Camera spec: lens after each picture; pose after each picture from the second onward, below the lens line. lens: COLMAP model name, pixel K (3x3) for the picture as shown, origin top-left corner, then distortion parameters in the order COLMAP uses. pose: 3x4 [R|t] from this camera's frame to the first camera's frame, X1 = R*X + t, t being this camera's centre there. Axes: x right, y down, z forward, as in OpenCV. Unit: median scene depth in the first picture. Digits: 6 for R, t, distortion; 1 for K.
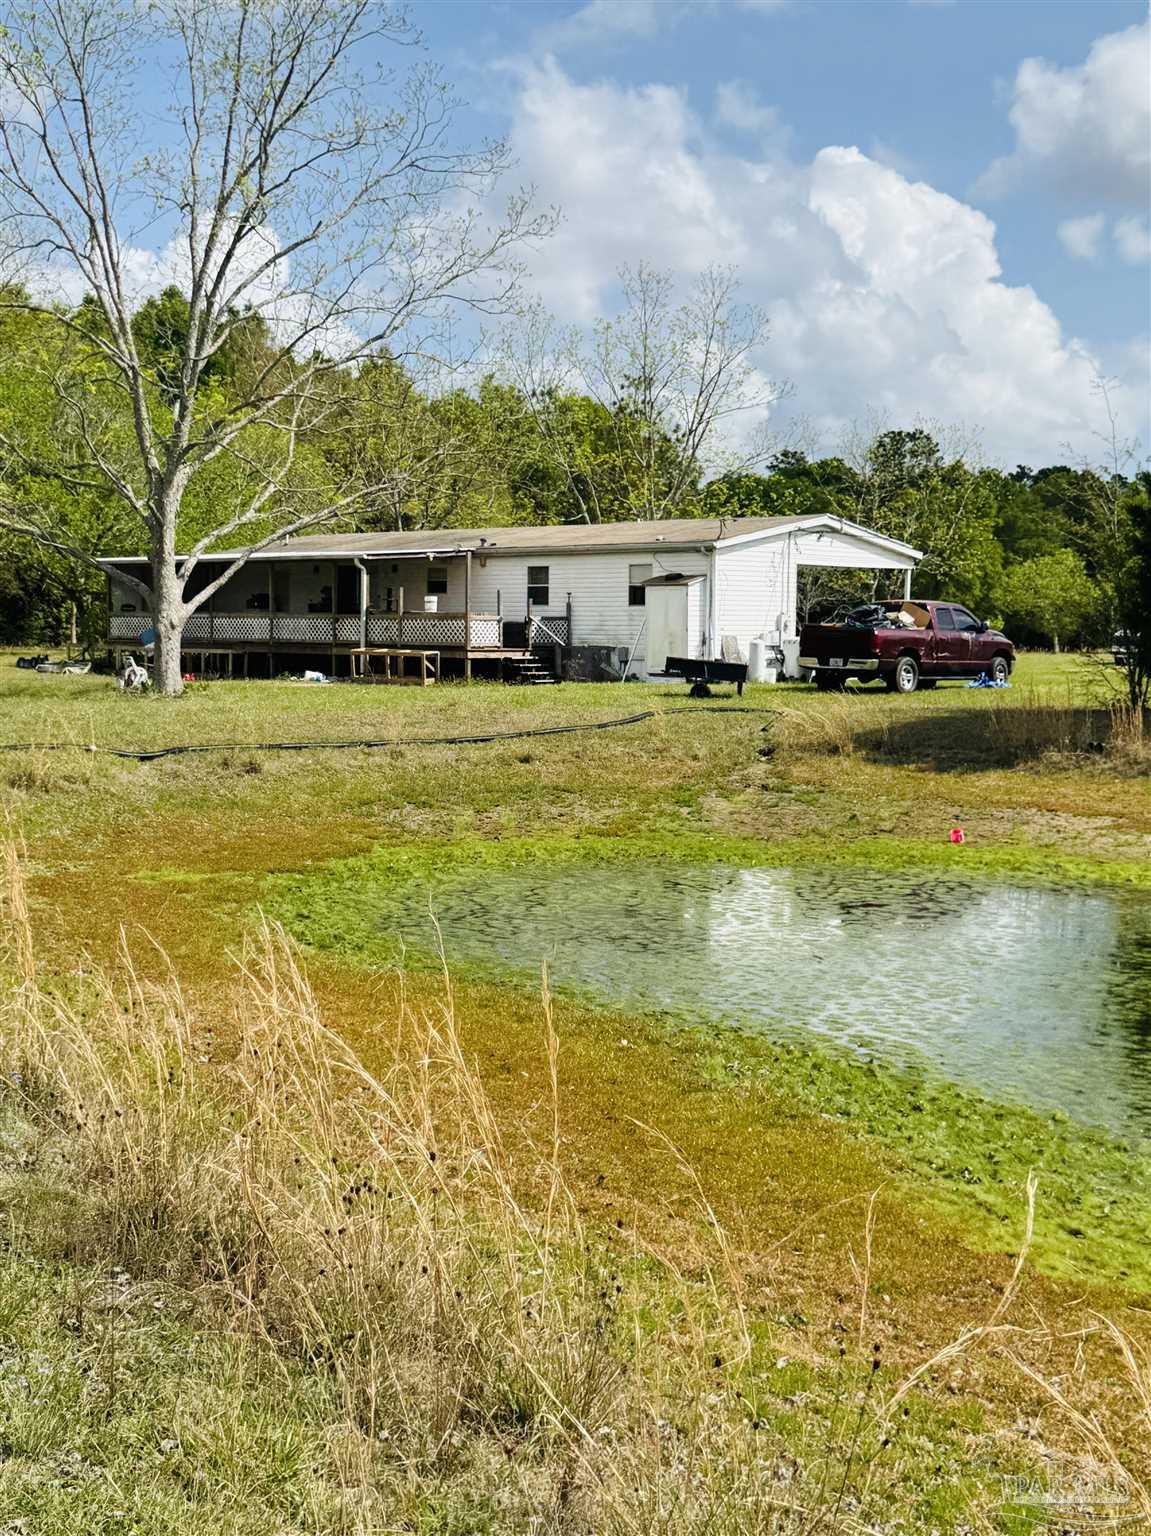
lens RADIAL K [[1790.8, 0, 612.8], [0, 1790.8, 767.8], [0, 0, 1]] dist [0.235664, -0.747031]
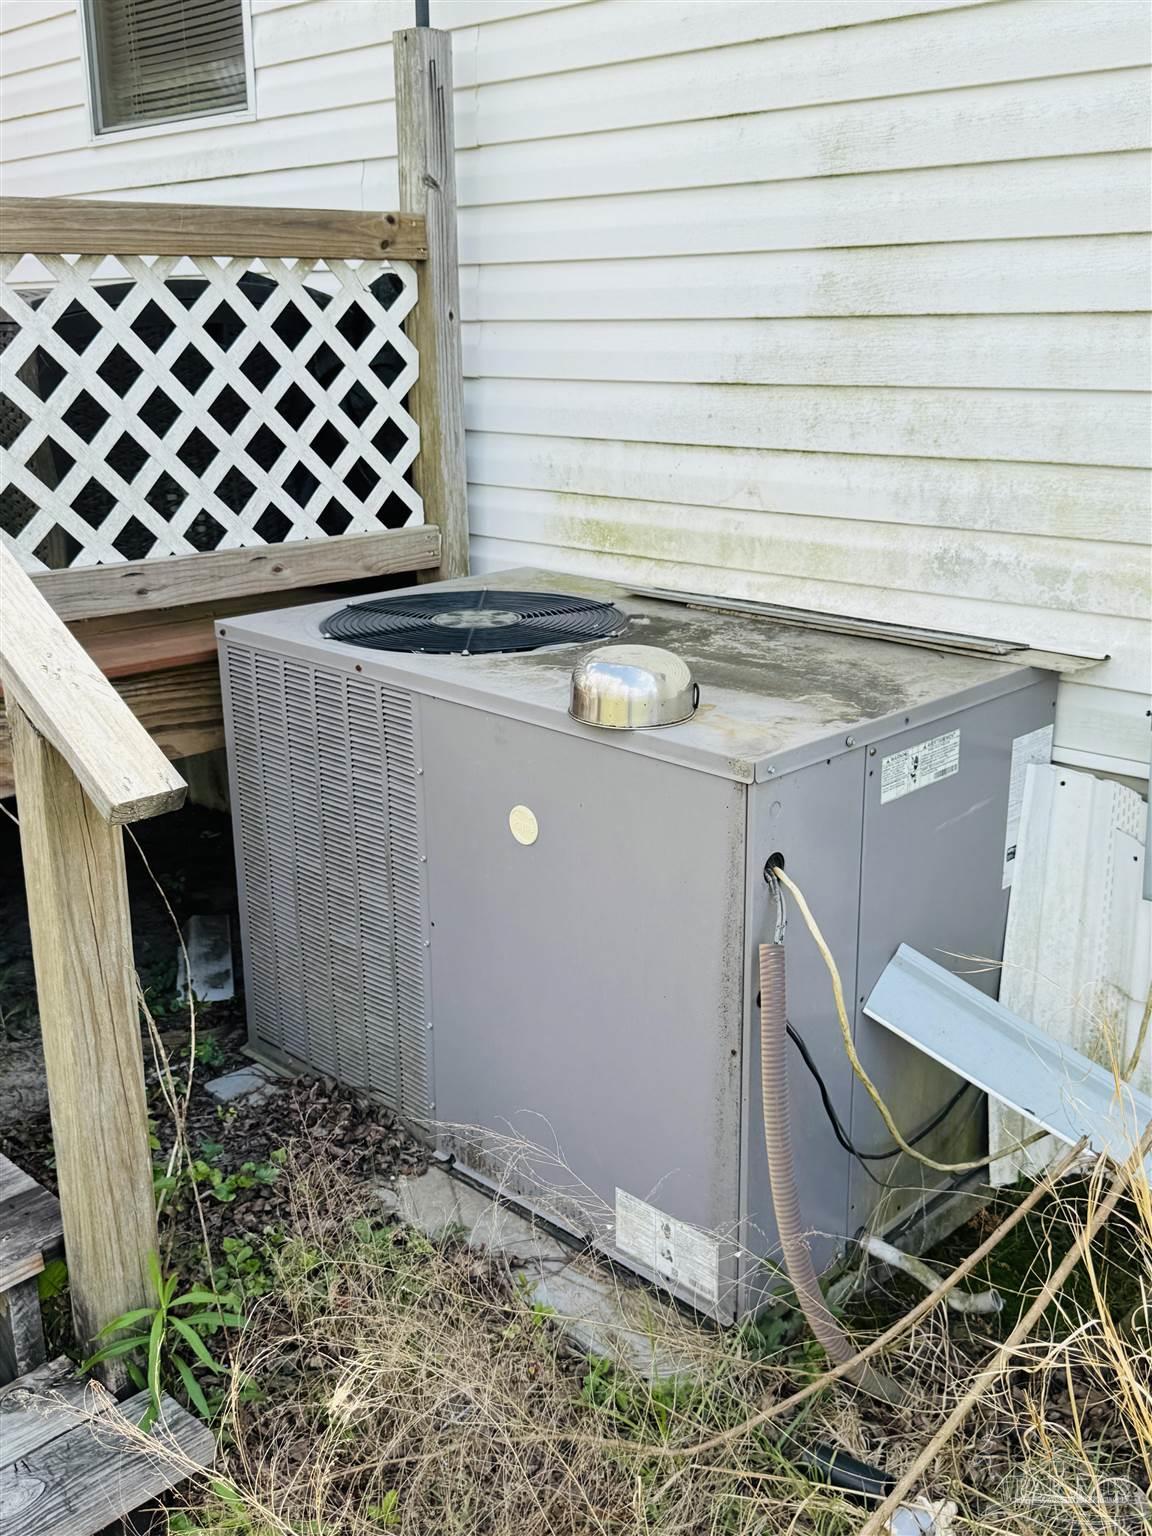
lens RADIAL K [[1513.1, 0, 576.0], [0, 1513.1, 768.0], [0, 0, 1]] dist [0.177265, -0.378632]
pose [[0.998983, 0.000610, -0.045086, -0.014459], [0.008394, 0.979915, 0.199236, -0.073647], [0.044302, -0.199412, 0.978914, 0.928266]]
